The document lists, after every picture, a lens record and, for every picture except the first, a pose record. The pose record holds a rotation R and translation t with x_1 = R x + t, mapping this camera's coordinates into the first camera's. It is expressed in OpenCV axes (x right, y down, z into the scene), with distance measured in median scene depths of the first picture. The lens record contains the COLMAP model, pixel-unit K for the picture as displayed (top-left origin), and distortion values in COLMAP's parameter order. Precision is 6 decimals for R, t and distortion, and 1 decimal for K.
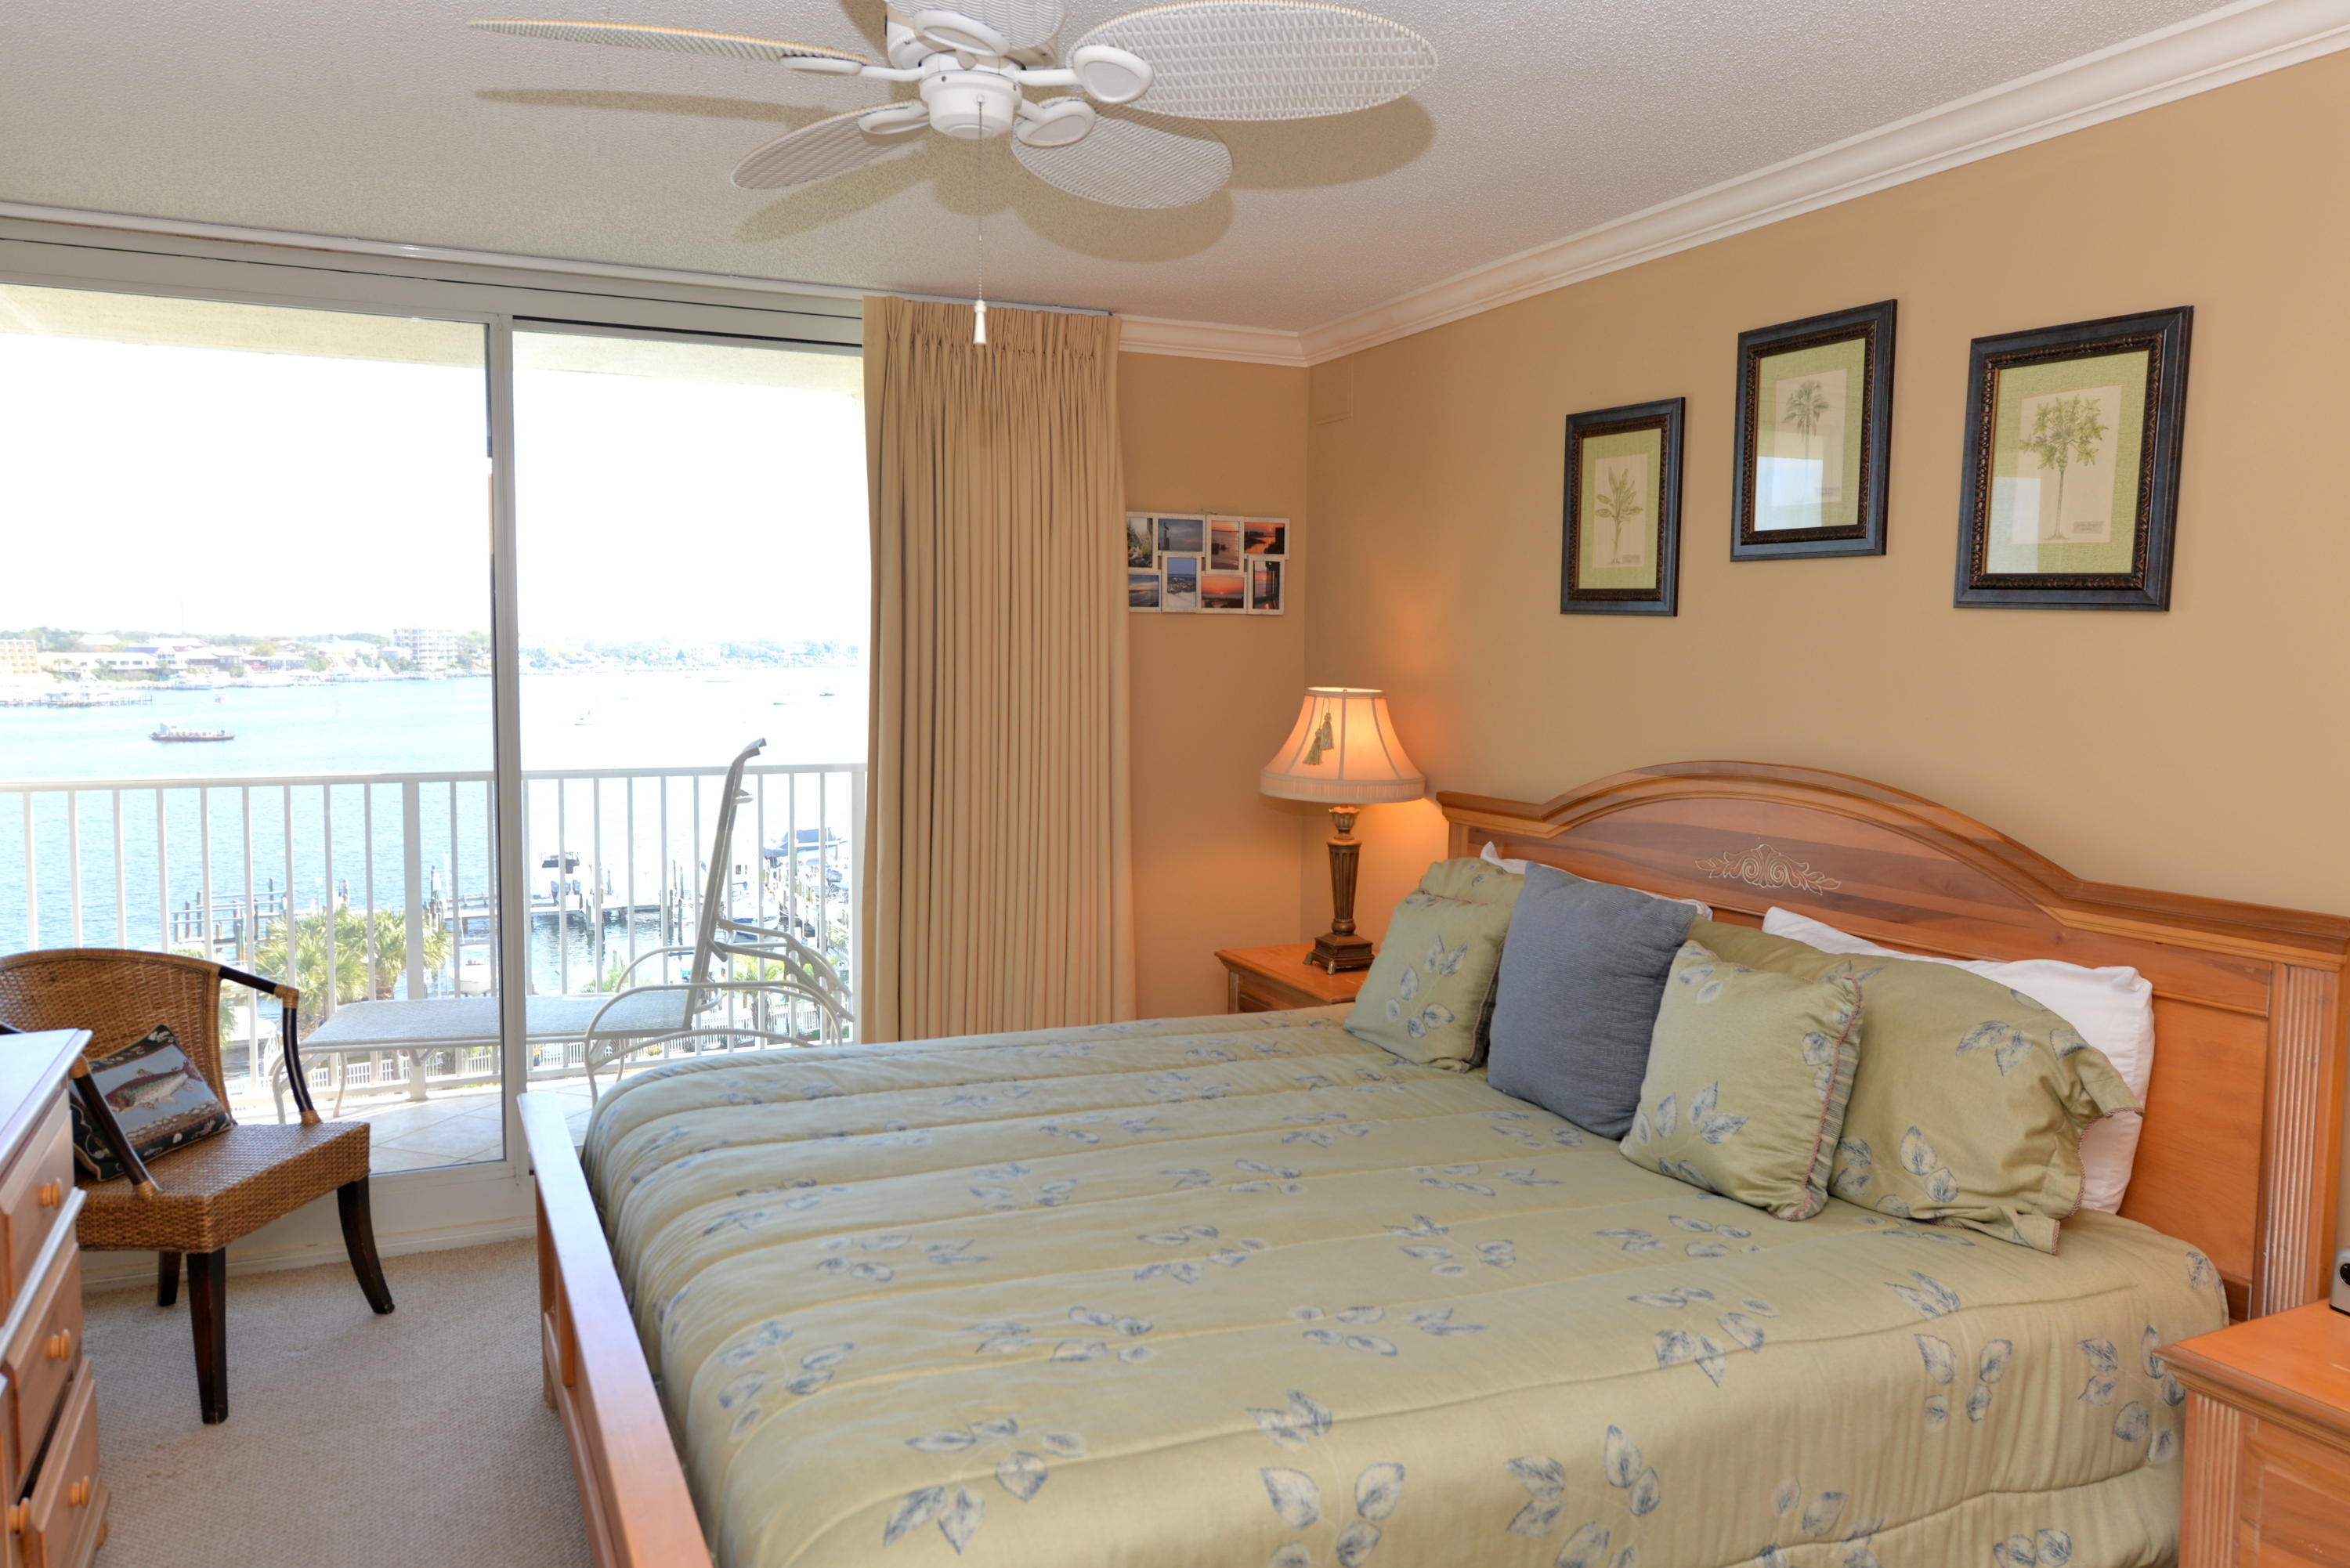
lens RADIAL K [[1678.0, 0, 1172.1], [0, 1678.0, 784.8], [0, 0, 1]] dist [0.000423, -0.001795]
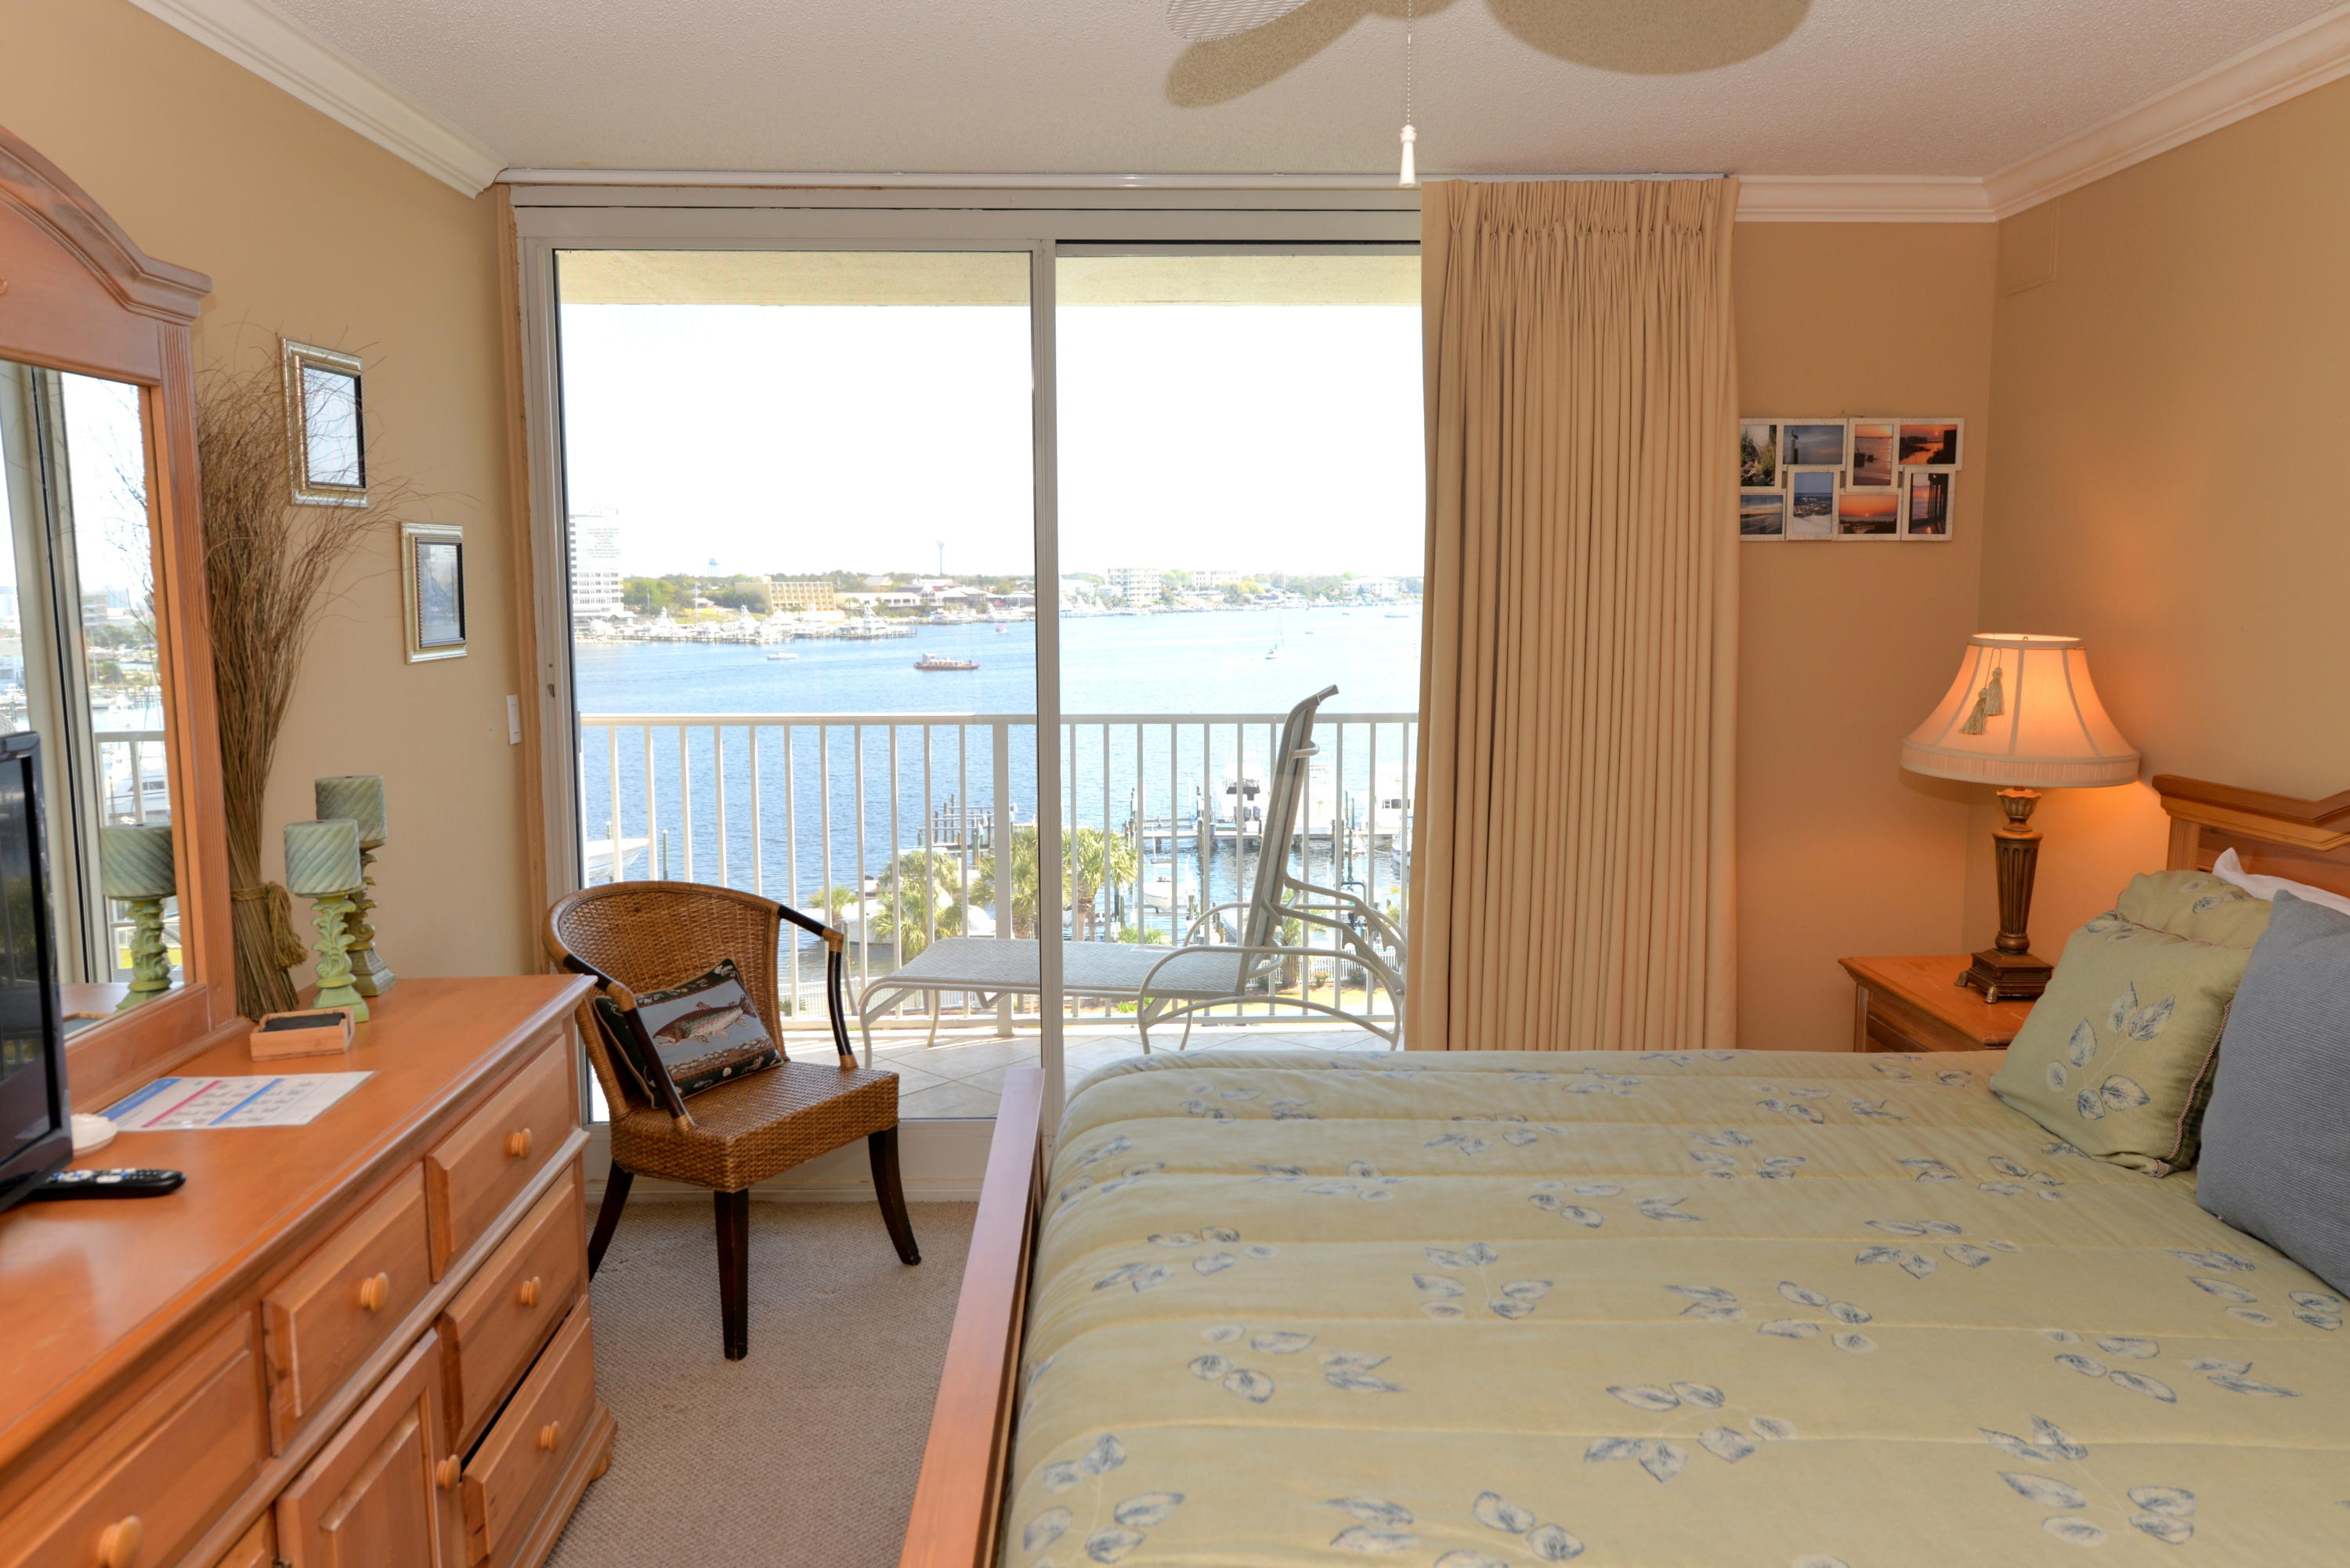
lens RADIAL K [[1678.0, 0, 1169.6], [0, 1678.0, 773.3], [0, 0, 1]] dist [0.000423, -0.001795]
pose [[0.919594, 0.034666, -0.391338, 0.051084], [-0.021985, 0.999079, 0.036839, -0.015825], [0.392255, -0.025274, 0.919509, 0.153793]]
